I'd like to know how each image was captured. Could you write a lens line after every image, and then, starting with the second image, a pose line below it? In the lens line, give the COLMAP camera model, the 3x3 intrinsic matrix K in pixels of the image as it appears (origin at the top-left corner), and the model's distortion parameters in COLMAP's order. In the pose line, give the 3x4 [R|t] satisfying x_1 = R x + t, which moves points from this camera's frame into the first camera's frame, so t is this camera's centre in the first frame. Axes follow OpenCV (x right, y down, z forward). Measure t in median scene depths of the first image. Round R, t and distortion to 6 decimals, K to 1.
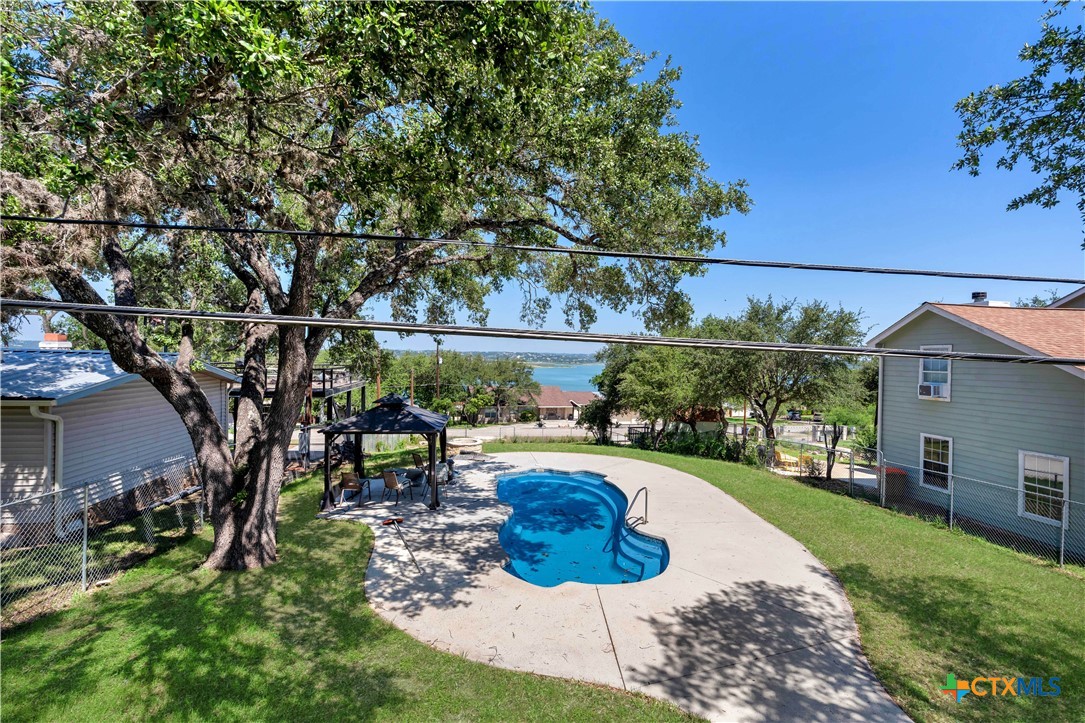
lens RADIAL K [[481.6, 0, 542.5], [0, 481.6, 361.5], [0, 0, 1]] dist [0.002527, -0.000181]
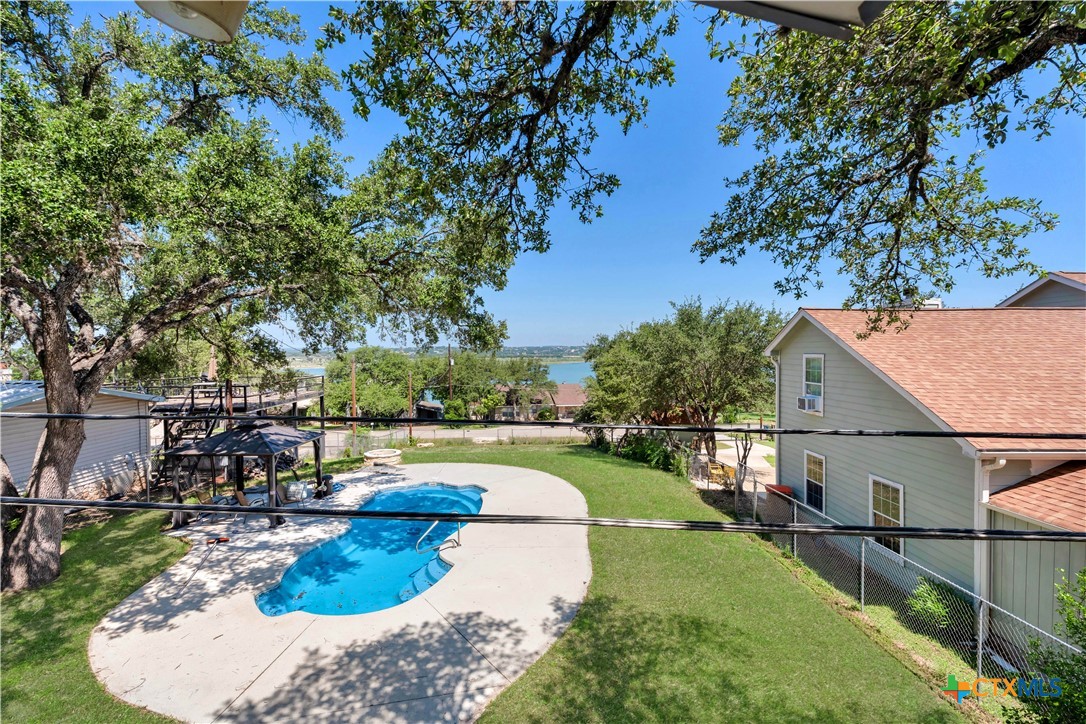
lens RADIAL K [[488.1, 0, 543.0], [0, 488.1, 362.0], [0, 0, 1]] dist [0.008883, 0.000139]
pose [[0.992805, -0.019458, -0.118147, 0.611133], [0.021076, 0.999700, 0.012465, -0.064705], [0.117869, -0.014866, 0.992918, 0.012336]]
